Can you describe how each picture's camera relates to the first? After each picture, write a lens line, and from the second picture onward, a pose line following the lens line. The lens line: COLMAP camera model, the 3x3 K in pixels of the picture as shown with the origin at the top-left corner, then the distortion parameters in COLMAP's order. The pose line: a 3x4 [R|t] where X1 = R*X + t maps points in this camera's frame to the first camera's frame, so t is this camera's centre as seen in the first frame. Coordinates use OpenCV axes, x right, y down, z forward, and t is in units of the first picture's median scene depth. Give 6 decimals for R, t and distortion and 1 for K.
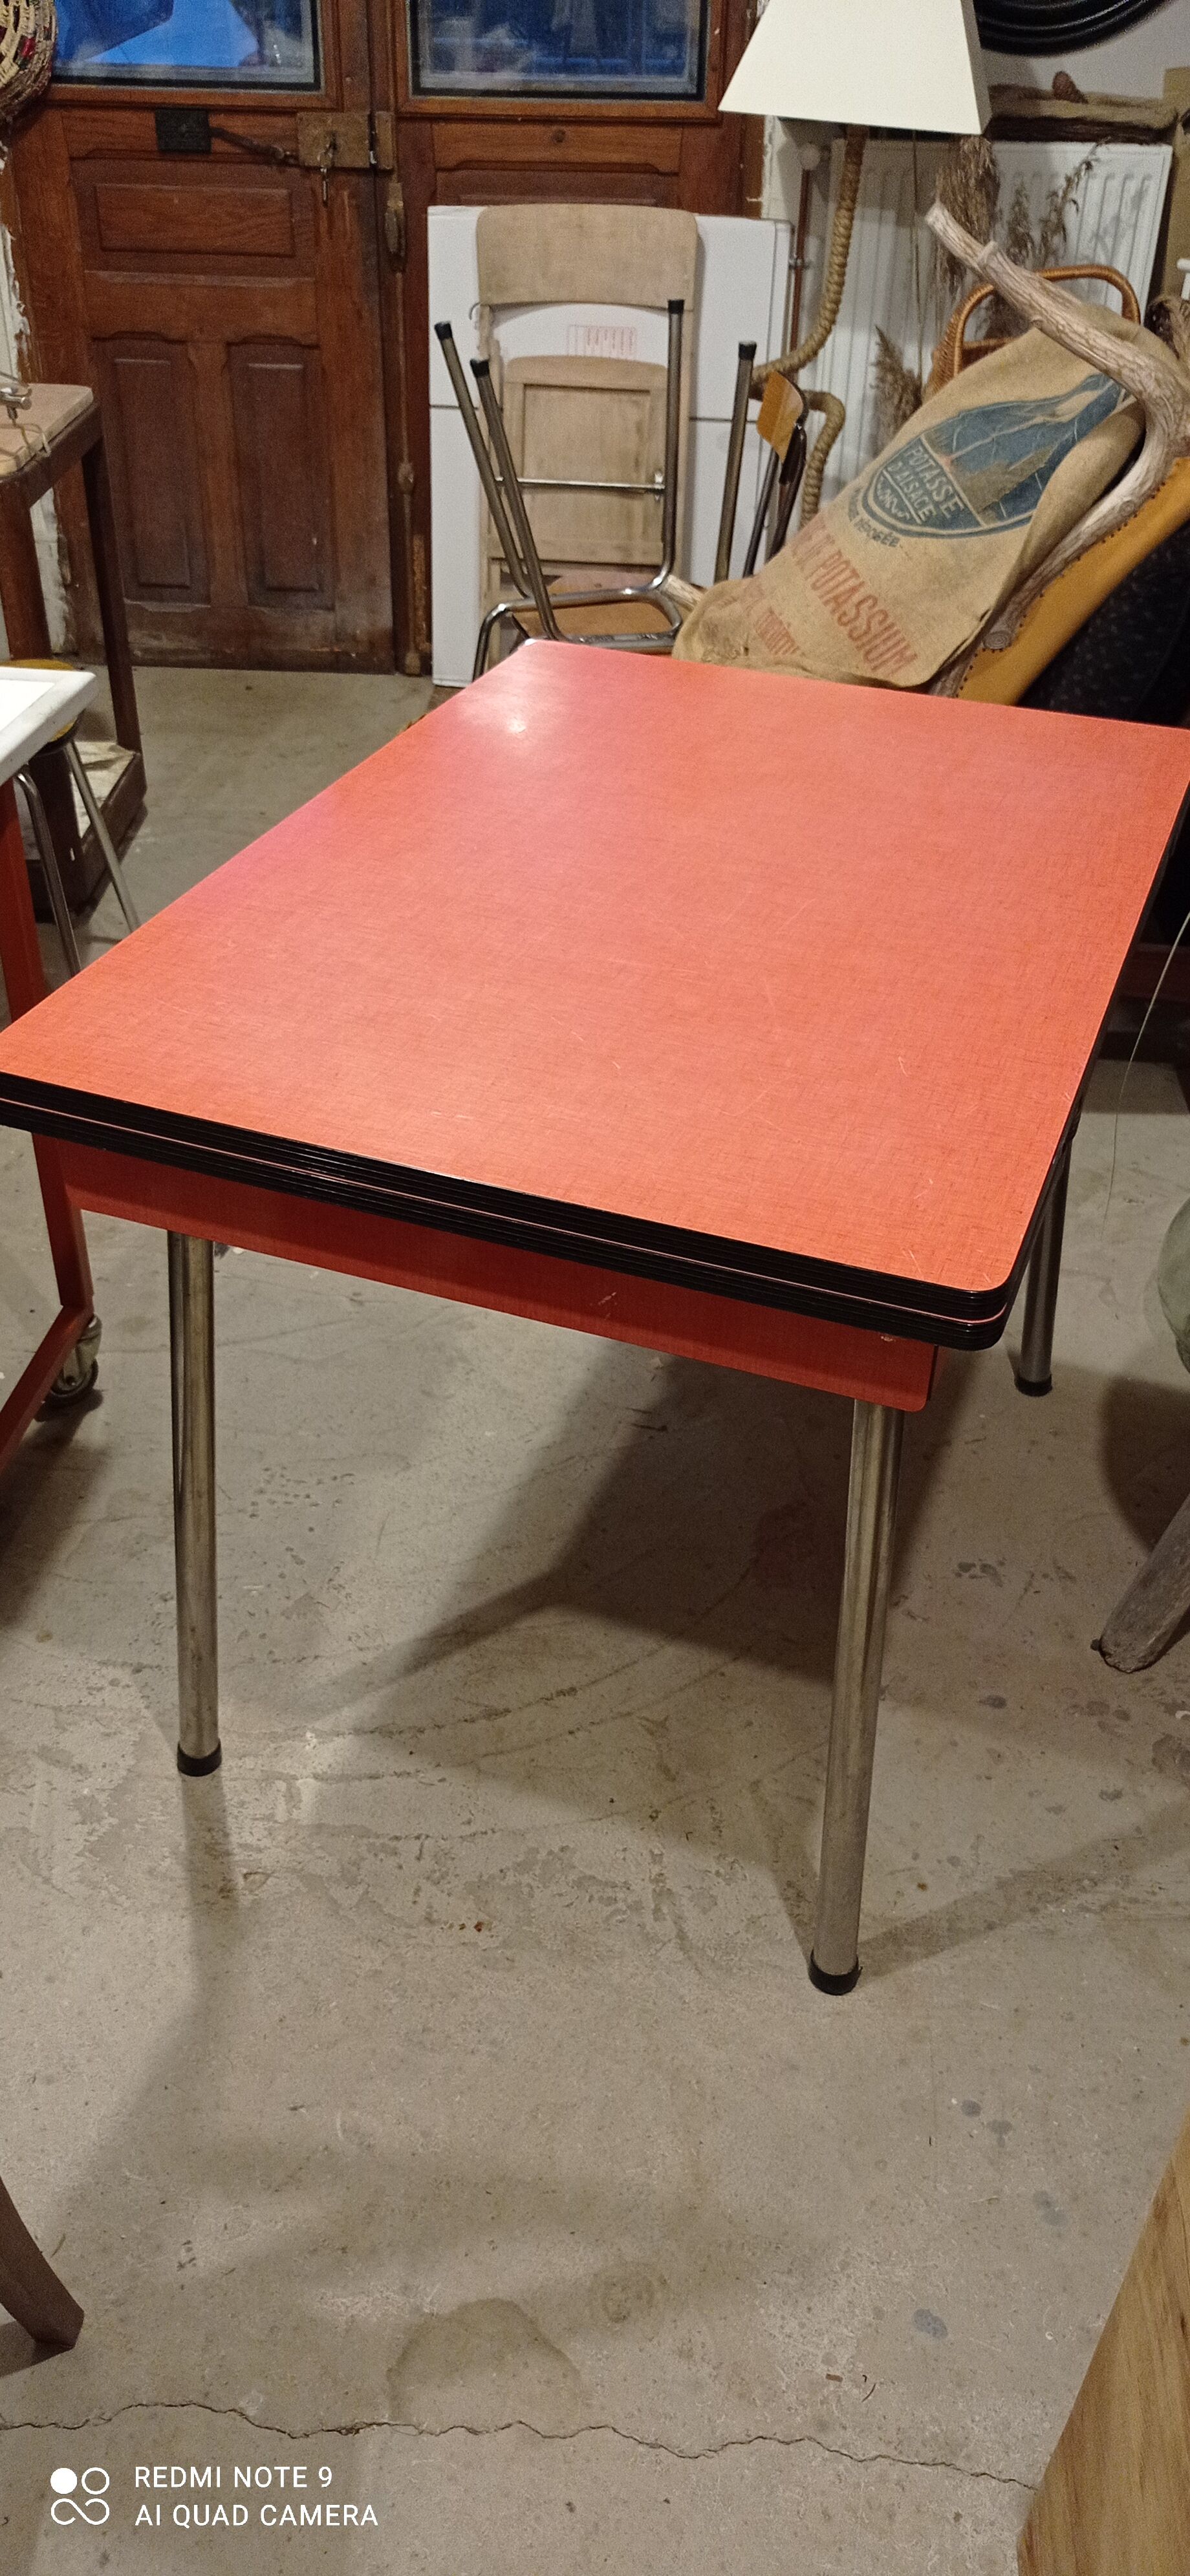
lens RADIAL K [[1908.0, 0, 595.0], [0, 1908.0, 1288.0], [0, 0, 1]] dist [0.027006, -0.006253]
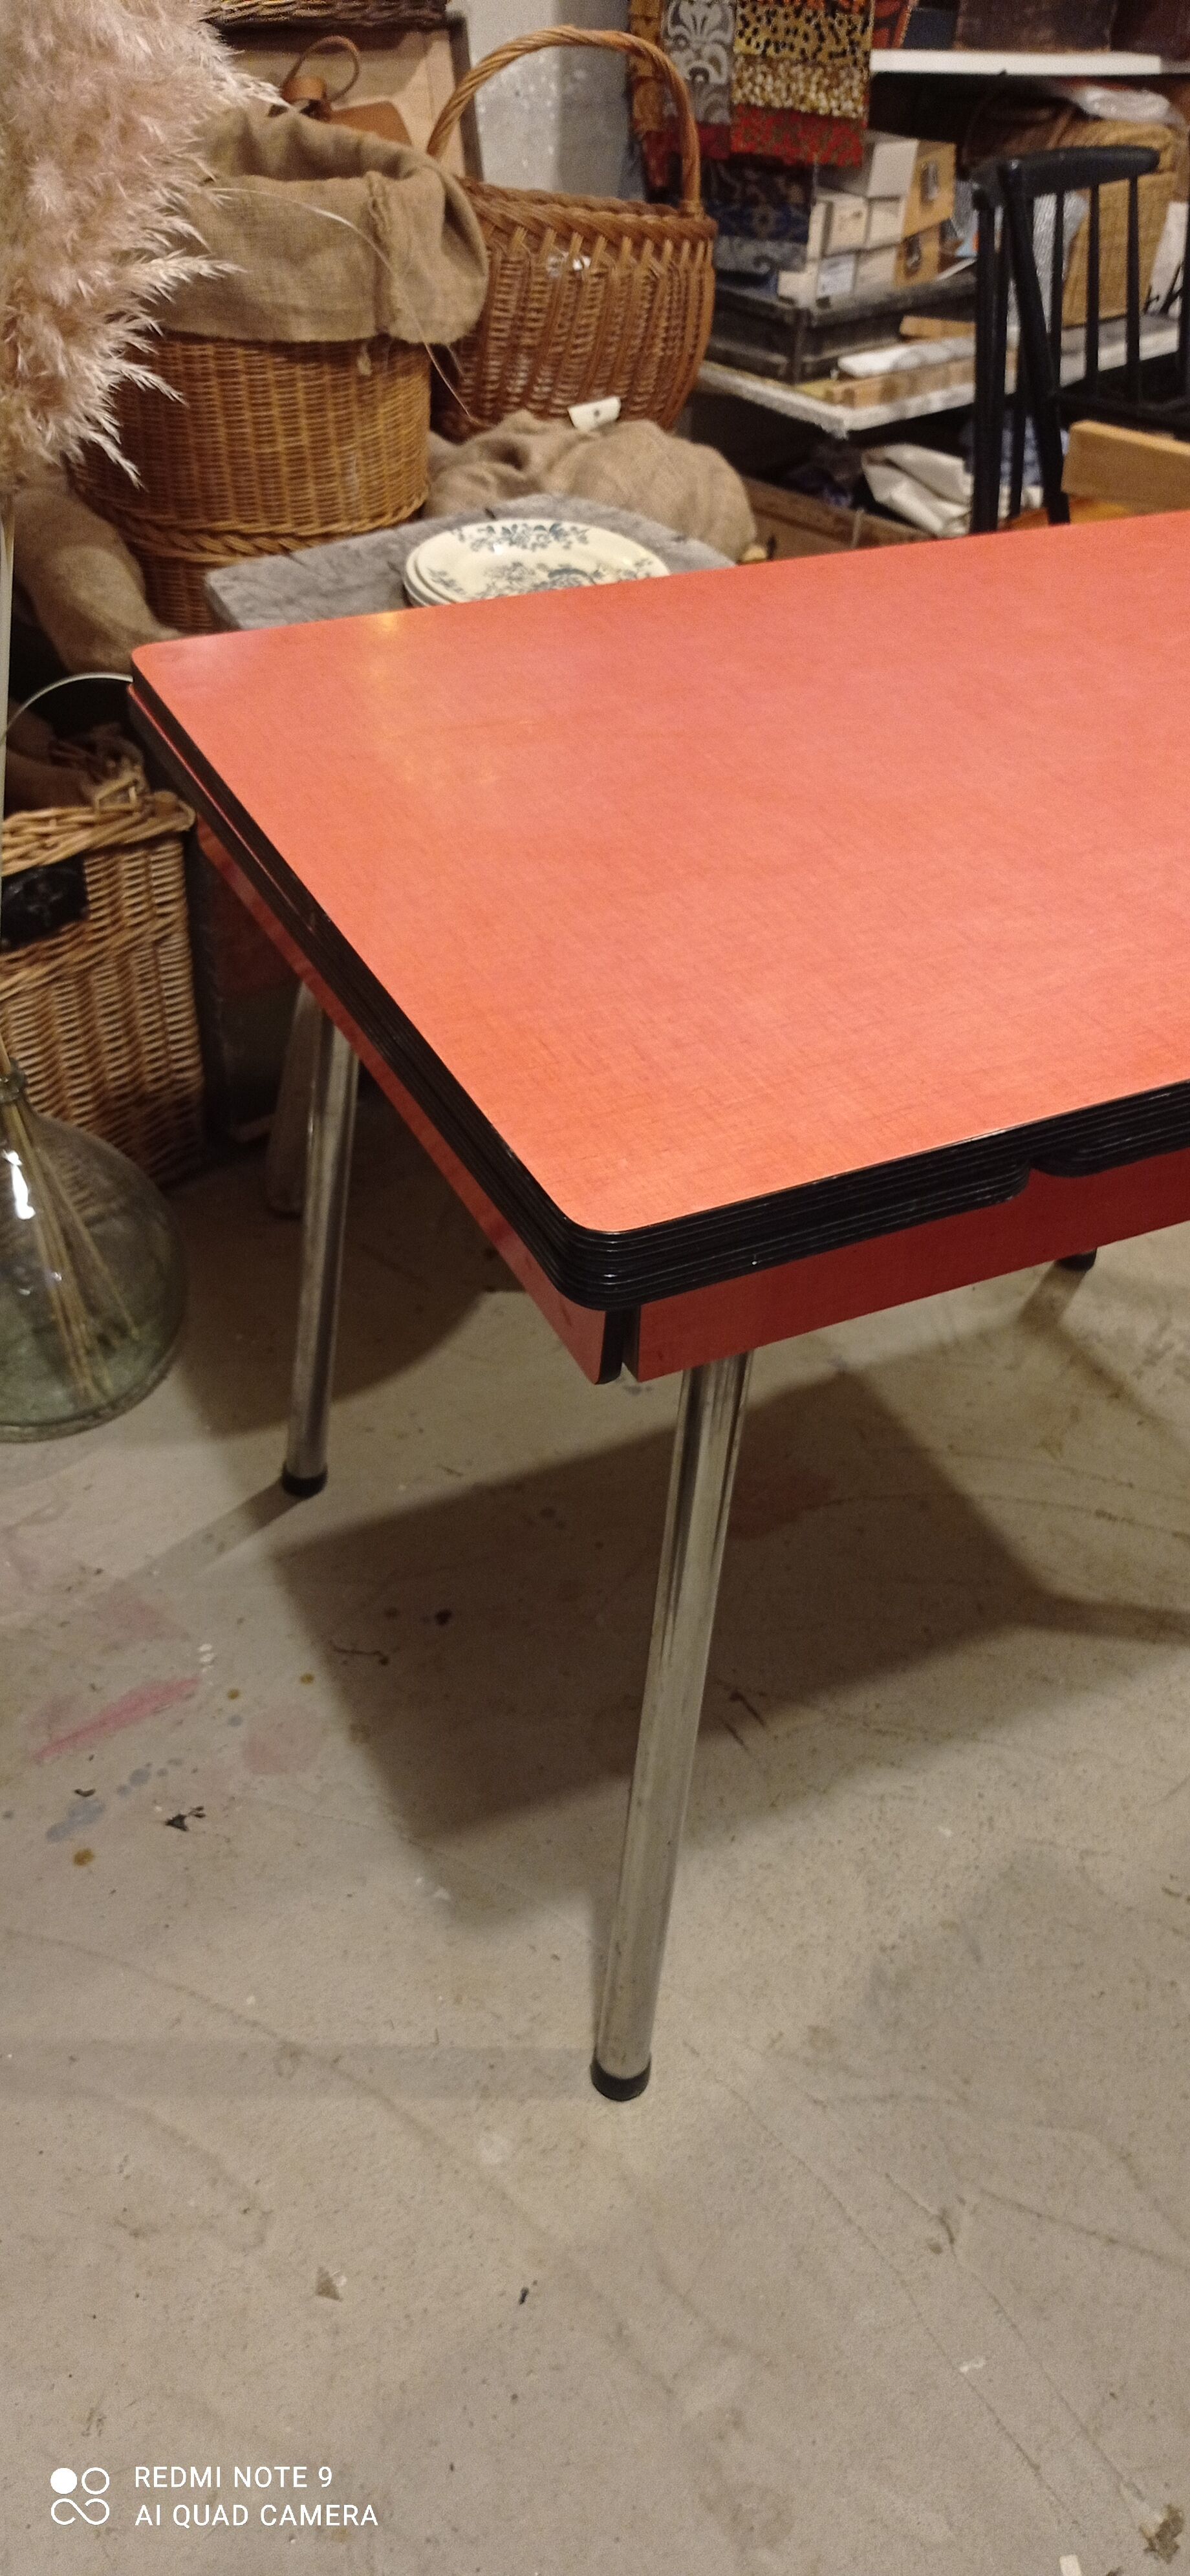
lens RADIAL K [[1933.9, 0, 587.9], [0, 1933.9, 1282.0], [0, 0, 1]] dist [0.023508, -0.026177]
pose [[-0.726783, -0.462914, 0.507441, -0.250072], [0.360300, 0.372041, 0.855435, -0.709935], [-0.584782, 0.804547, -0.103605, 1.113710]]
